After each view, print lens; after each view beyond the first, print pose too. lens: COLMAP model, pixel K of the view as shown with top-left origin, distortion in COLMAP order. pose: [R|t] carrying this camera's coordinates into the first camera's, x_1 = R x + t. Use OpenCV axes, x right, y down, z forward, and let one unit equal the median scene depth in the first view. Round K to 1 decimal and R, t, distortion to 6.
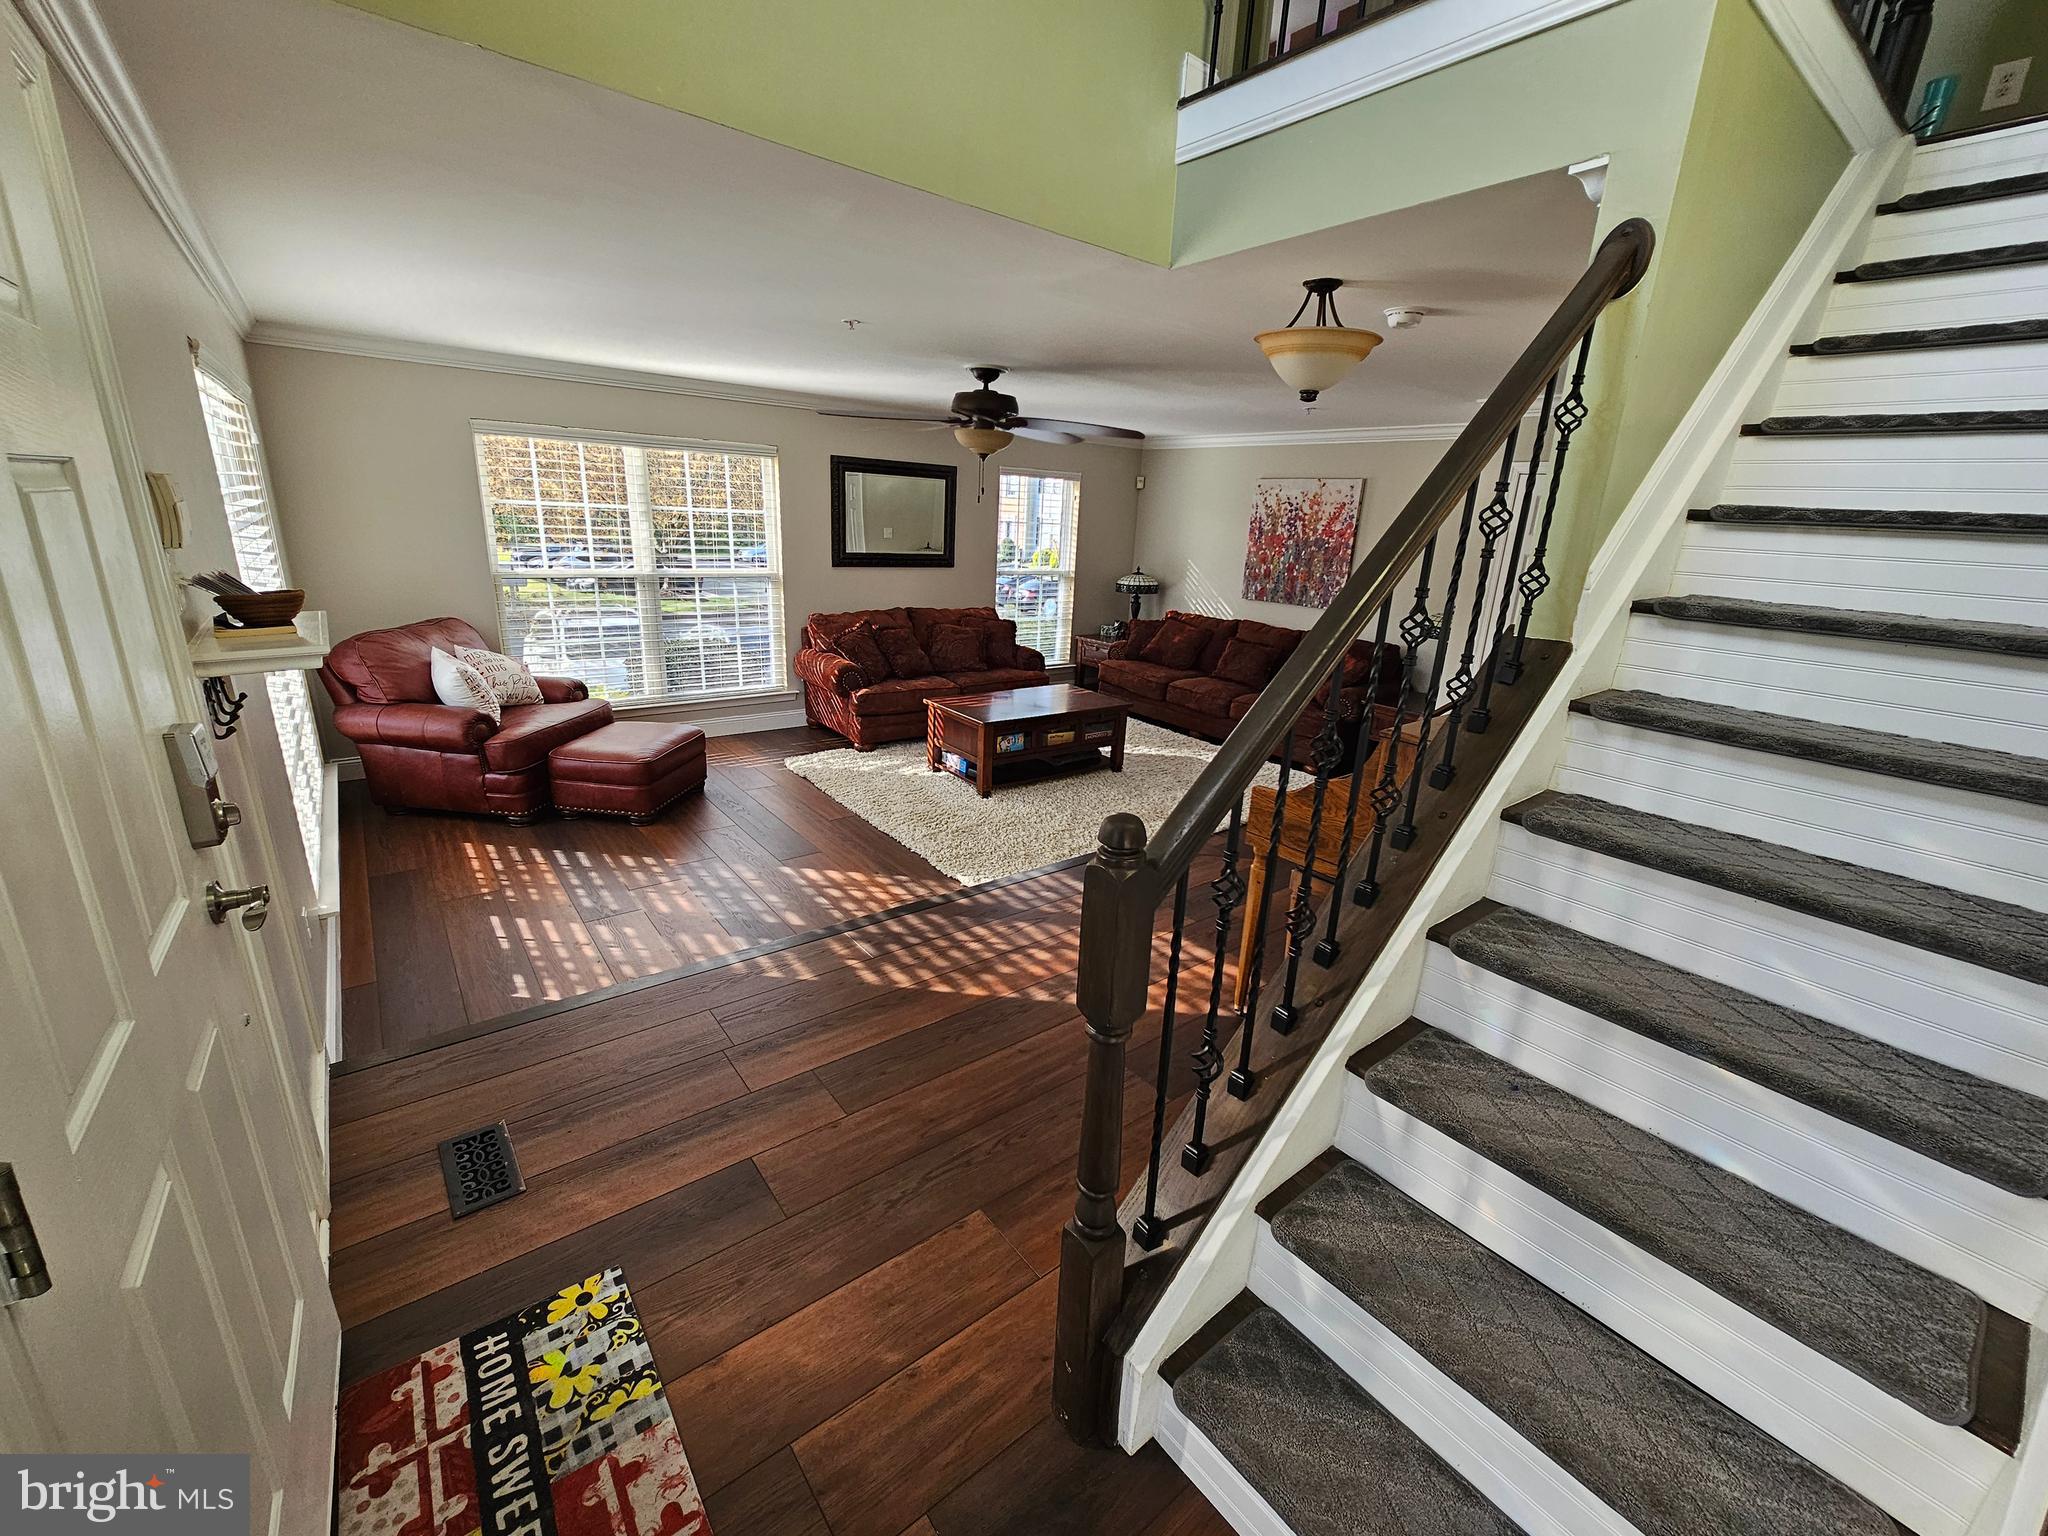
lens RADIAL K [[838.8, 0, 1032.2], [0, 838.8, 766.8], [0, 0, 1]] dist [0.000639, -0.000601]
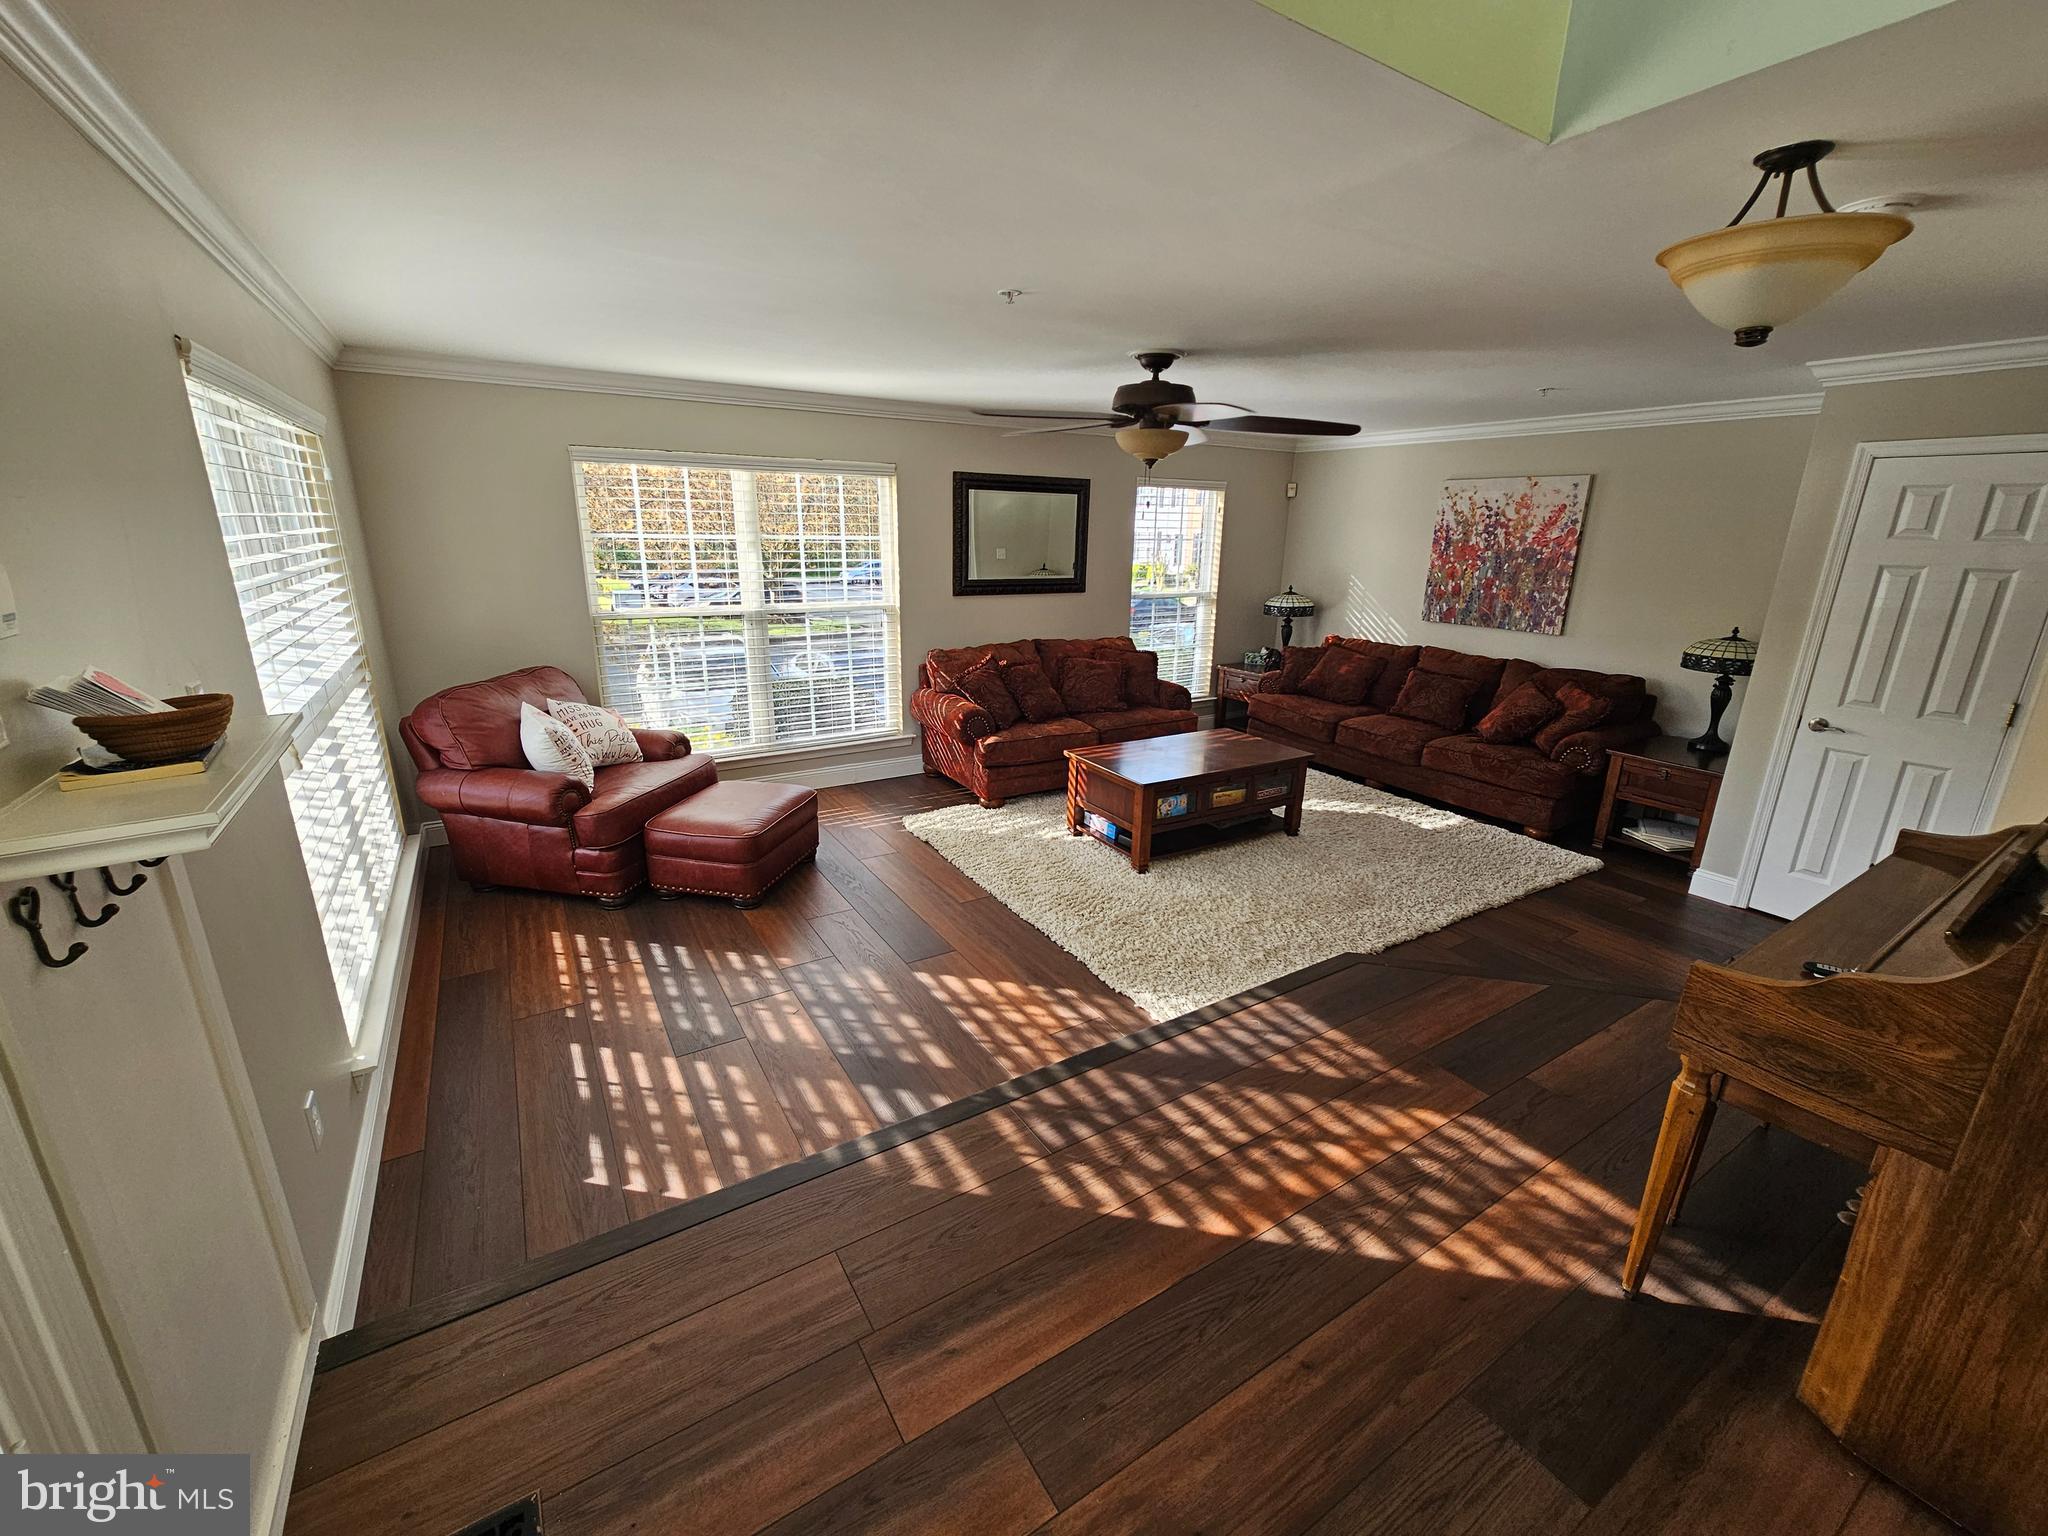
lens RADIAL K [[834.9, 0, 1024.0], [0, 834.9, 768.0], [0, 0, 1]] dist [0.000010, -0.000363]
pose [[0.993200, 0.001727, -0.116411, -0.076724], [-0.003388, 0.999895, -0.014069, -0.055385], [0.116374, 0.014367, 0.993101, 0.165644]]
